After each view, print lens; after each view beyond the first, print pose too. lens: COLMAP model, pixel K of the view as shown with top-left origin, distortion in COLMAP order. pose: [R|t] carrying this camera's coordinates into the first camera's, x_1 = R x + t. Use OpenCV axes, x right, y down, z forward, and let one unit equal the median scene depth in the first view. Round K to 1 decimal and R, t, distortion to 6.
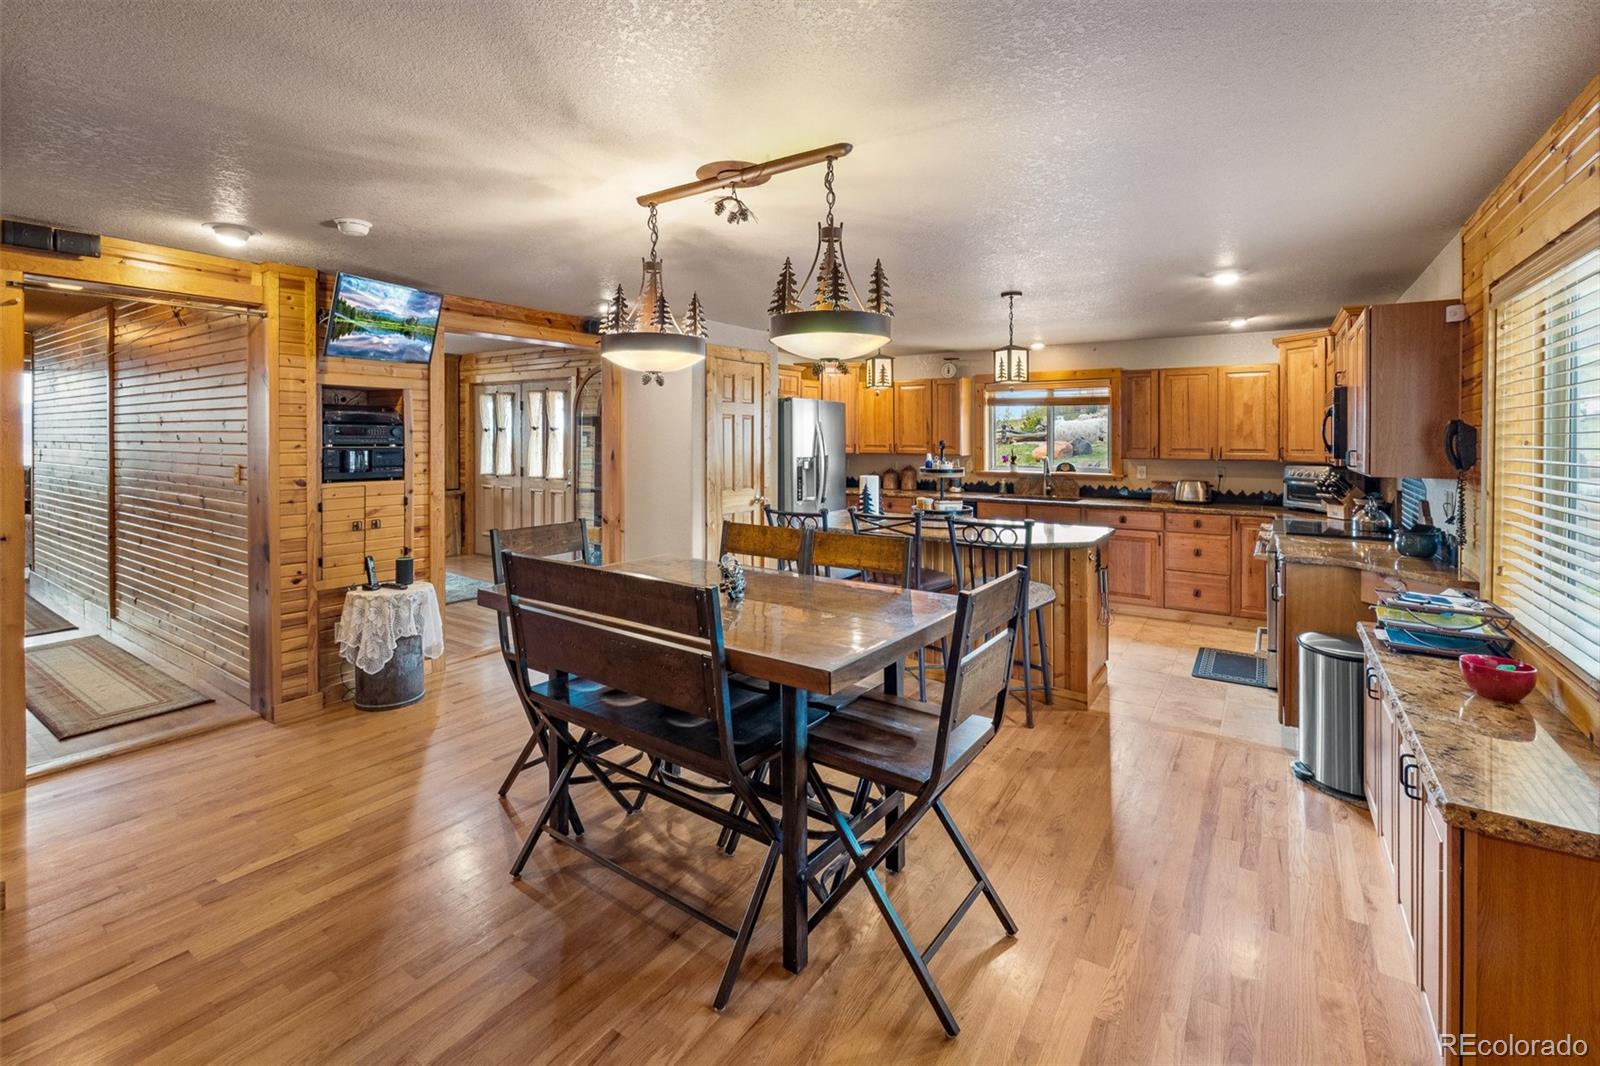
lens RADIAL K [[691.9, 0, 806.6], [0, 691.9, 439.0], [0, 0, 1]] dist [0.000951, -0.002454]
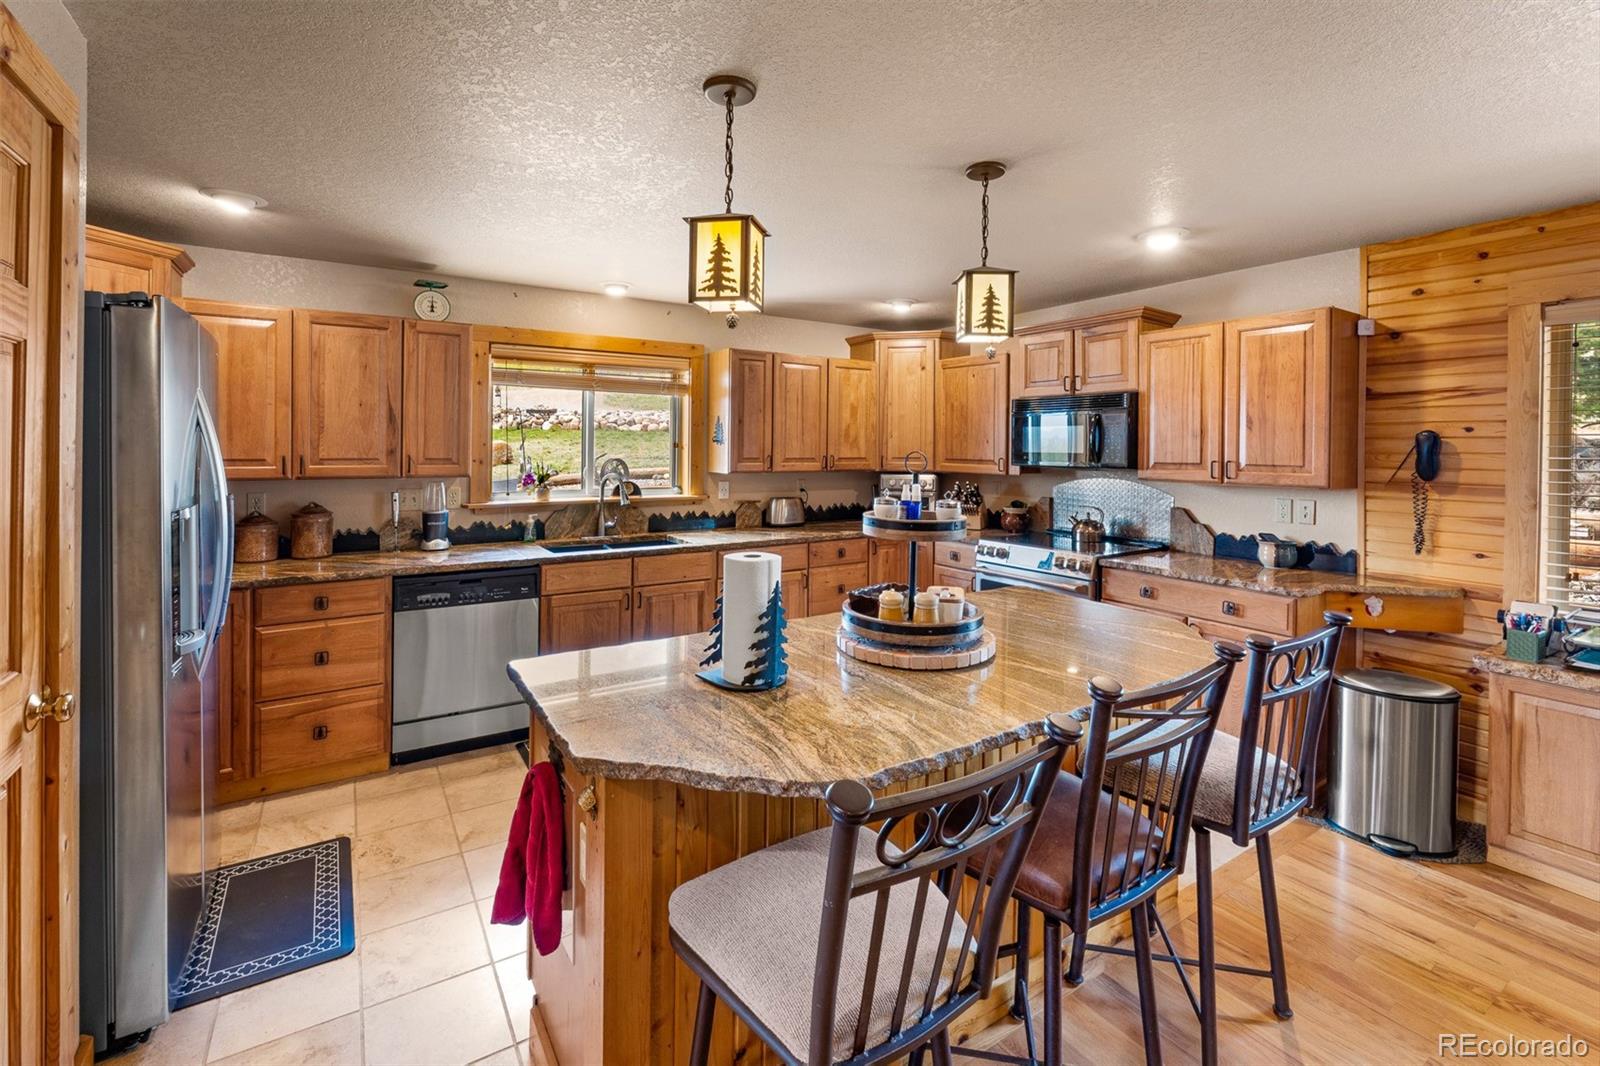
lens RADIAL K [[691.9, 0, 799.5], [0, 691.9, 433.2], [0, 0, 1]] dist [0.000951, -0.002454]
pose [[0.414383, 0.013859, 0.909997, -0.163813], [-0.005365, 0.999904, -0.012786, -0.003972], [-0.910087, 0.000416, 0.414418, 0.652766]]
